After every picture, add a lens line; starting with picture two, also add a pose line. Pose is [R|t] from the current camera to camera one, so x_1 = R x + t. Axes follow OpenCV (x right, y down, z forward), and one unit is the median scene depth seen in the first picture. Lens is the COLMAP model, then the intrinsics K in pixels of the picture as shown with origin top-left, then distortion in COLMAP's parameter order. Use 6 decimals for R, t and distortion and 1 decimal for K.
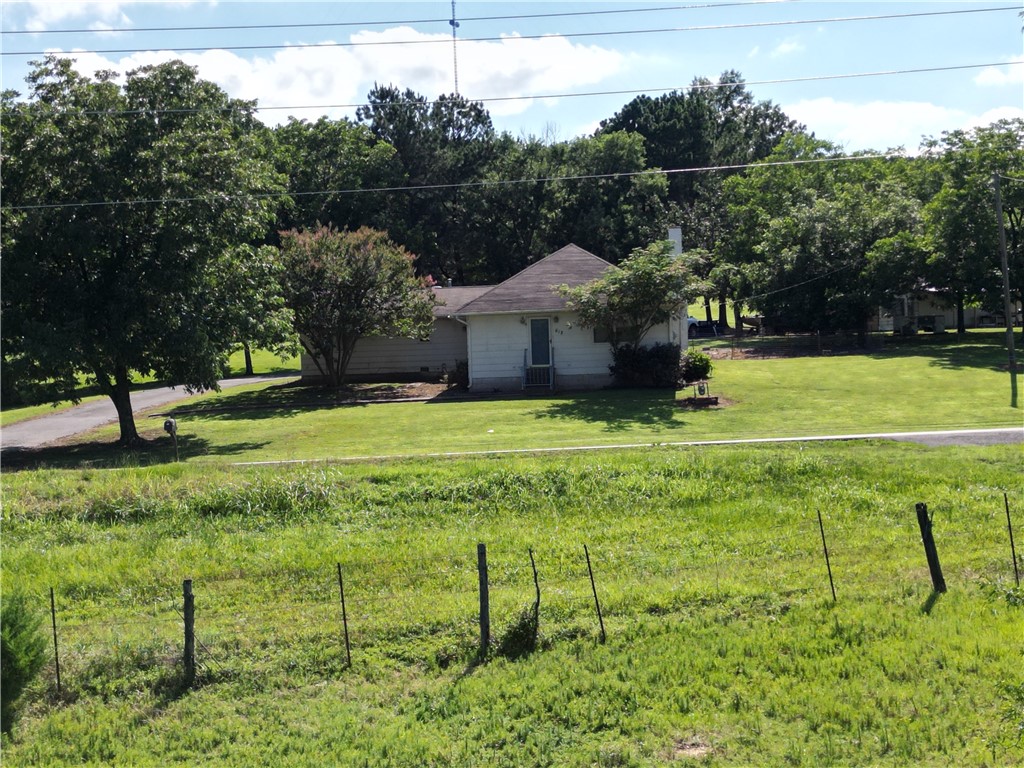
lens RADIAL K [[1432.1, 0, 512.0], [0, 1432.1, 384.0], [0, 0, 1]] dist [0.217742, -0.665910]
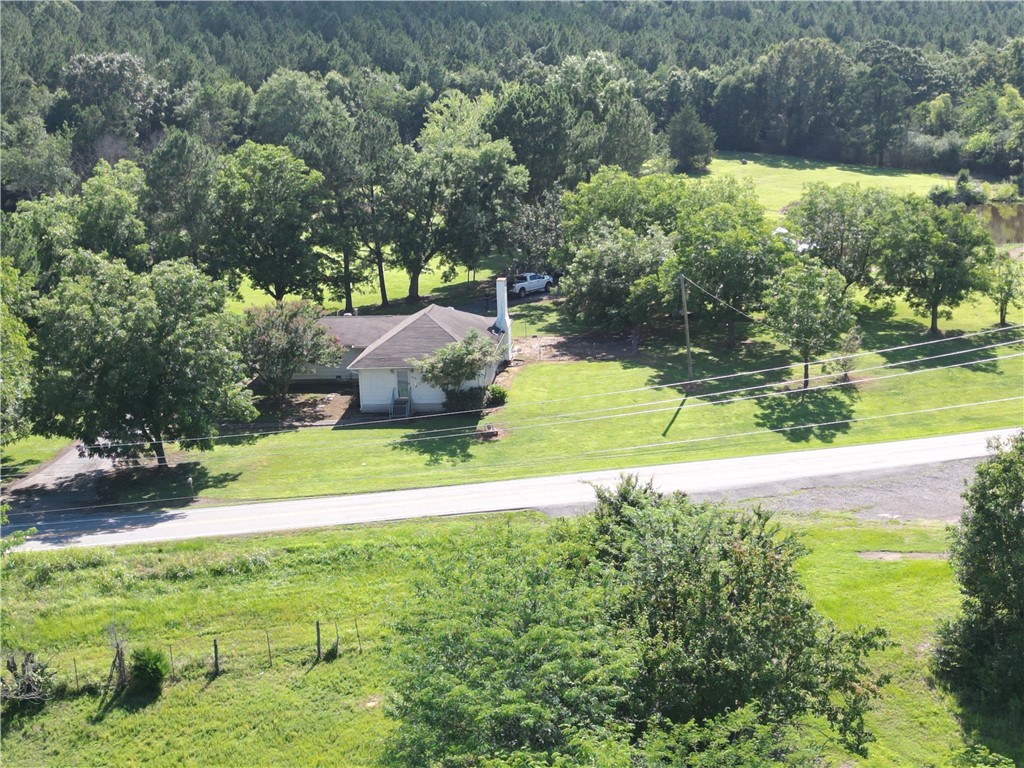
lens RADIAL K [[1432.1, 0, 512.0], [0, 1432.1, 384.0], [0, 0, 1]] dist [0.217742, -0.665910]
pose [[0.999811, -0.007294, 0.018042, 0.145573], [0.004227, 0.986364, 0.164525, -0.378597], [-0.018996, -0.164418, 0.986208, -0.807565]]
